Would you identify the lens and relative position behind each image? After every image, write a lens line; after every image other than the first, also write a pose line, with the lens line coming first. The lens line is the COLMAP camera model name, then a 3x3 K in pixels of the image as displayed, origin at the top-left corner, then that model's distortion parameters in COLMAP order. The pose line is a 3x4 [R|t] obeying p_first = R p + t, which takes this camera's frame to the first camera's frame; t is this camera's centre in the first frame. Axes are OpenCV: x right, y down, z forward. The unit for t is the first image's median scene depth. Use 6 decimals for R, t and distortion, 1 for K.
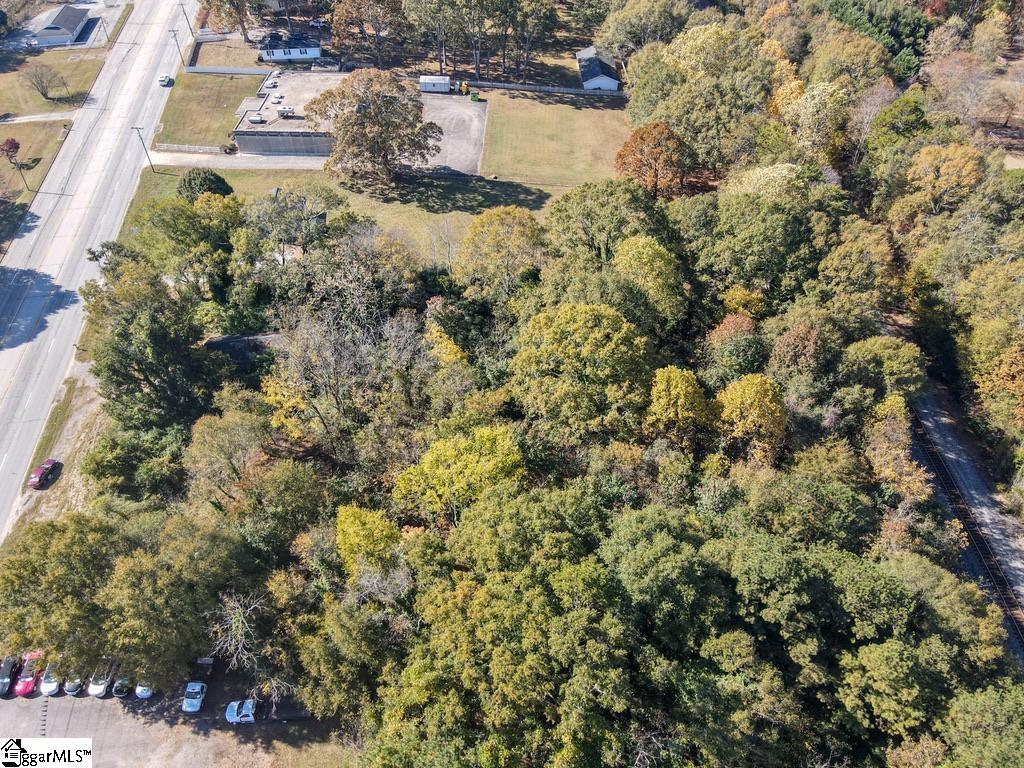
lens RADIAL K [[715.9, 0, 512.0], [0, 715.9, 384.0], [0, 0, 1]] dist [0.009042, -0.002037]
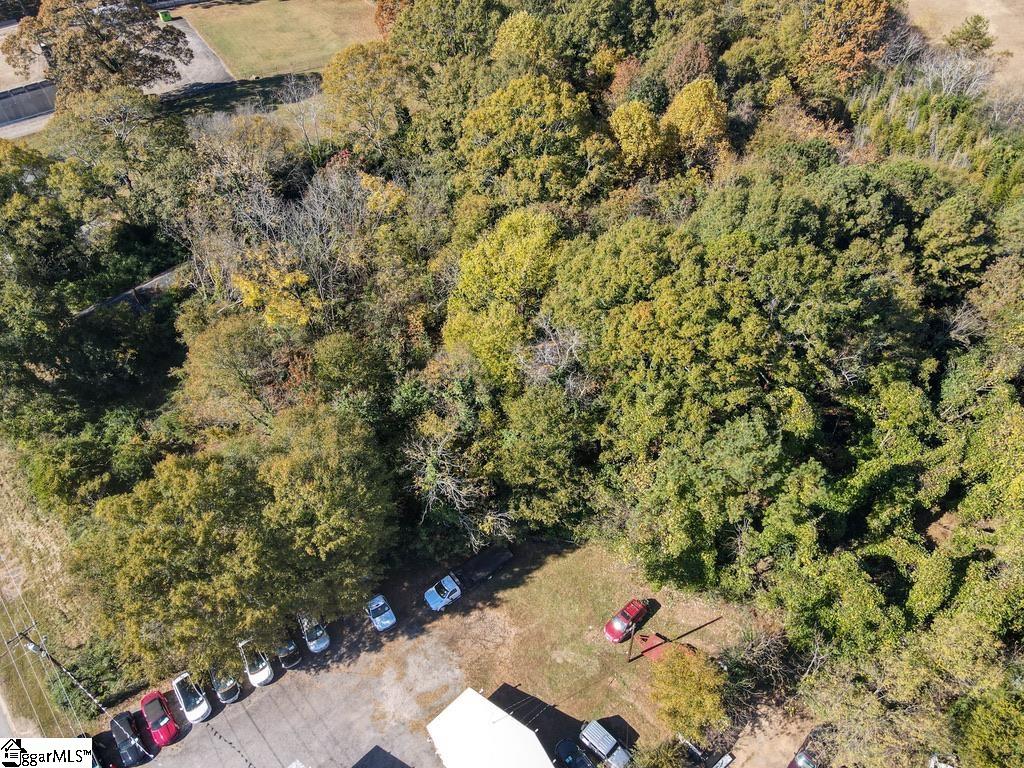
lens RADIAL K [[715.9, 0, 512.0], [0, 715.9, 384.0], [0, 0, 1]] dist [0.009042, -0.002037]
pose [[0.832200, -0.435974, 0.342592, -0.422401], [0.420272, 0.899002, 0.123153, 0.138009], [-0.361683, 0.041494, 0.931377, 0.138868]]
